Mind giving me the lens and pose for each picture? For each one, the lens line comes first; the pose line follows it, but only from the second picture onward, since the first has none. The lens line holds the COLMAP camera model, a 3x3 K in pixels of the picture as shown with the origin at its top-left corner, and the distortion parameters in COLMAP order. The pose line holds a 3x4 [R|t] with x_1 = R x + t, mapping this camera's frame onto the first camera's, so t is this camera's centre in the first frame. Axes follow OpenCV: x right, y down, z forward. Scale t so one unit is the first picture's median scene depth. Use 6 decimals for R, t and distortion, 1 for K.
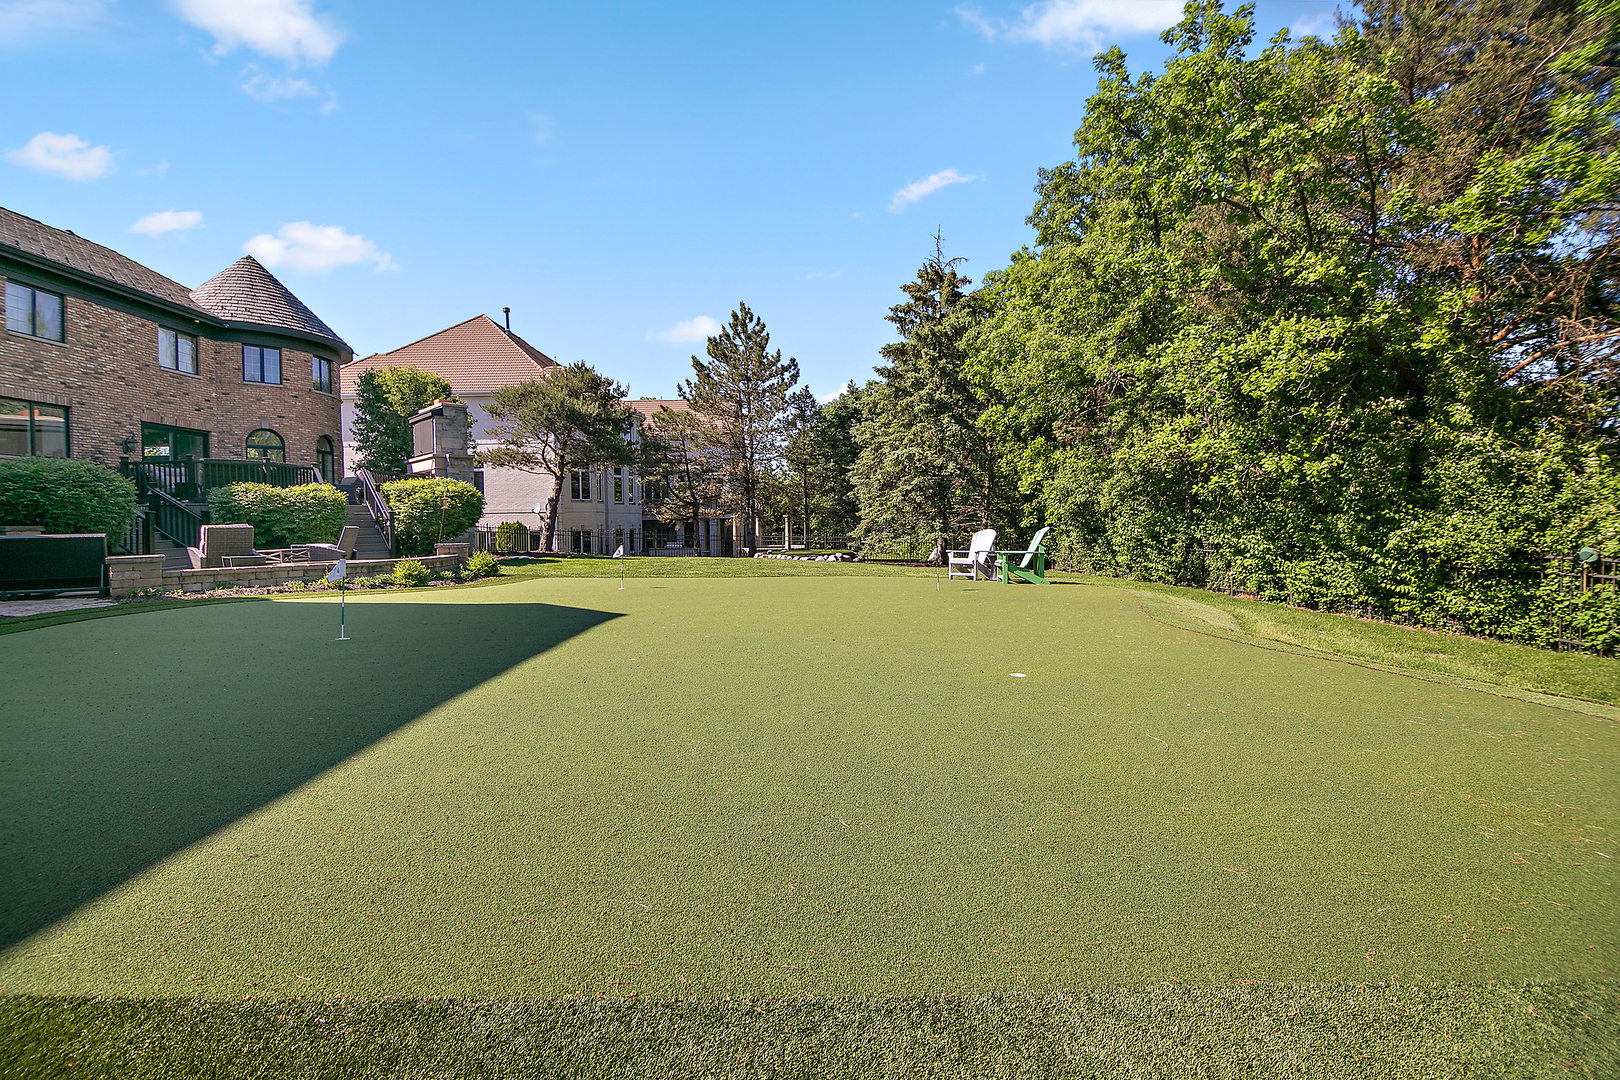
lens RADIAL K [[747.4, 0, 808.2], [0, 747.4, 533.3], [0, 0, 1]] dist [-0.000545, -0.000038]
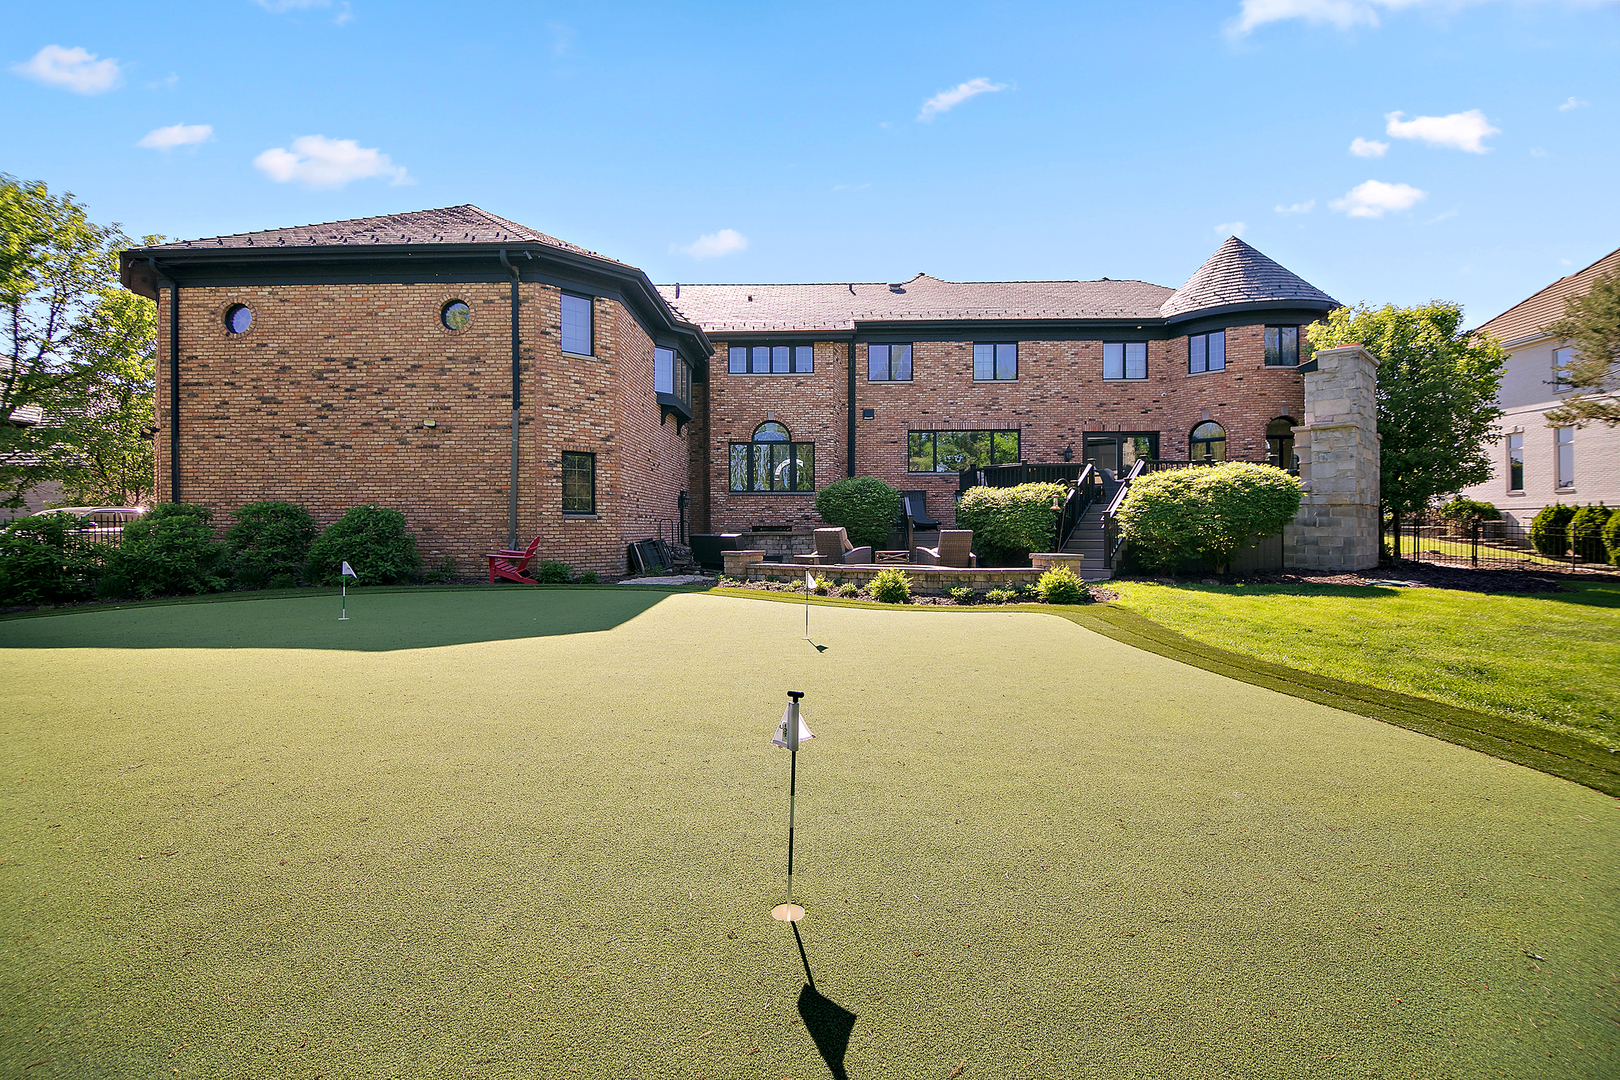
lens RADIAL K [[733.5, 0, 811.5], [0, 733.5, 529.5], [0, 0, 1]] dist [-0.002768, -0.000452]
pose [[-0.006317, 0.017903, -0.999820, 0.223833], [-0.009874, 0.999790, 0.017965, -0.017402], [0.999931, 0.009986, -0.006139, 0.587861]]
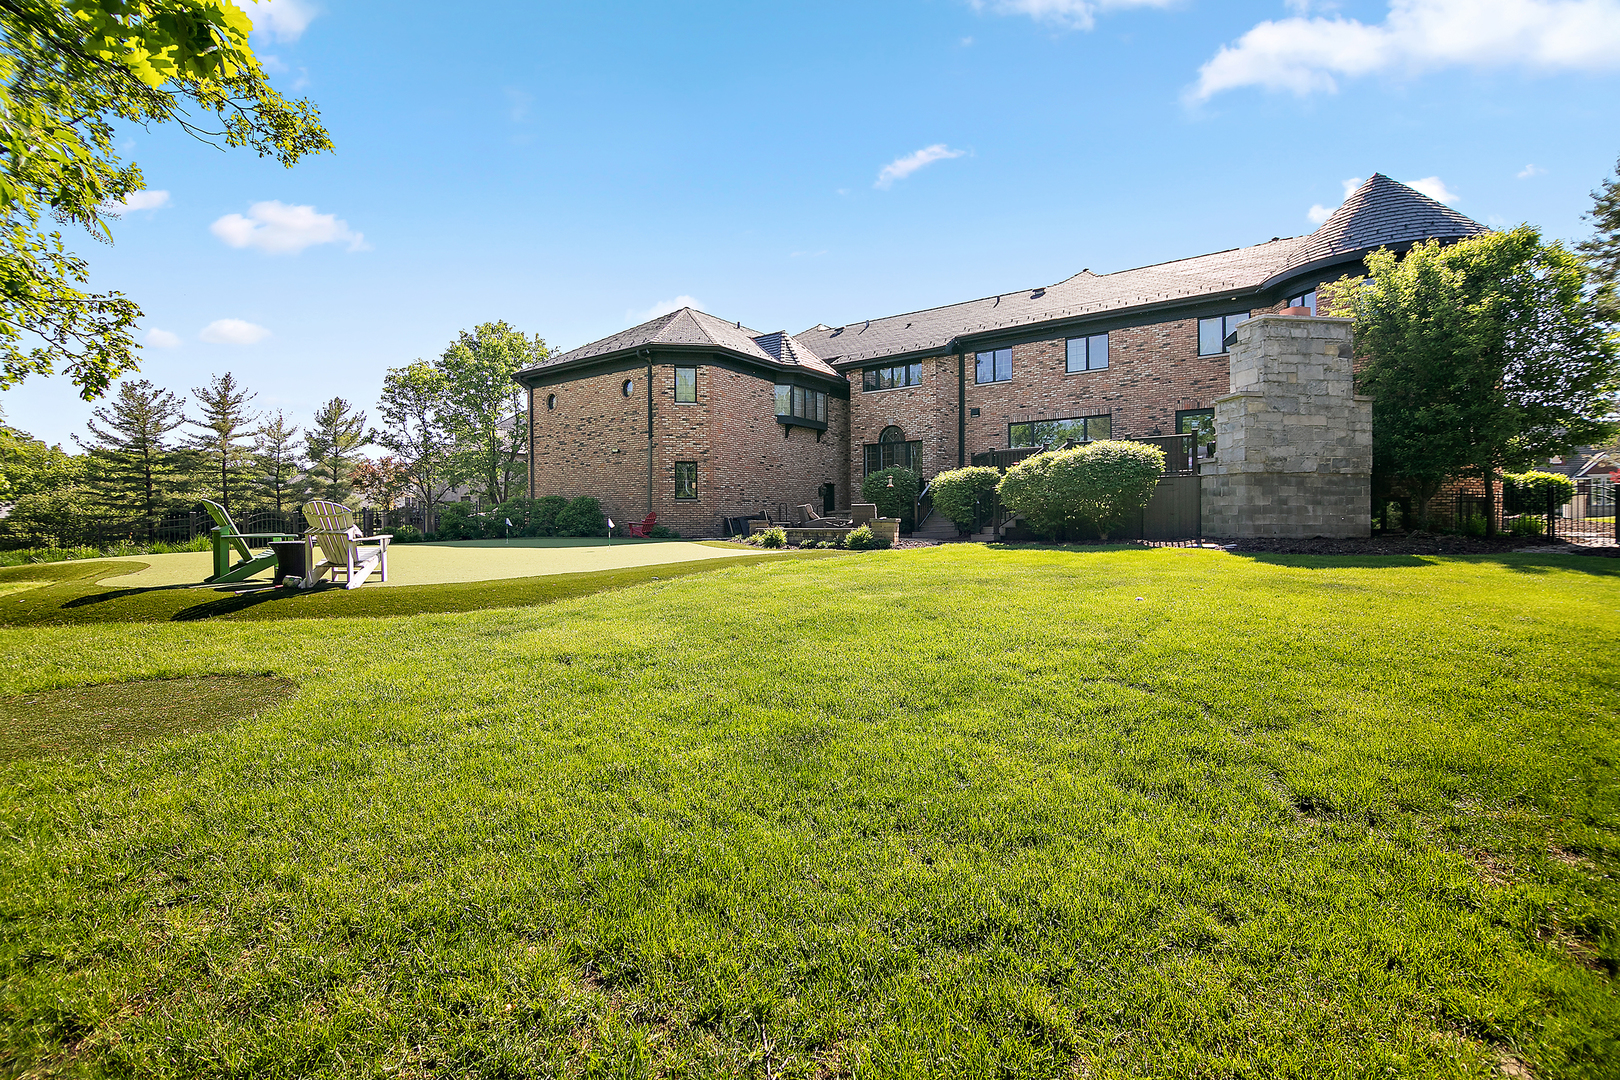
lens RADIAL K [[747.4, 0, 808.2], [0, 747.4, 533.3], [0, 0, 1]] dist [-0.000545, -0.000038]
pose [[-0.590845, 0.023744, -0.806436, 0.364302], [0.001847, 0.999604, 0.028078, 0.004042], [0.806783, 0.015100, -0.590655, 1.209348]]
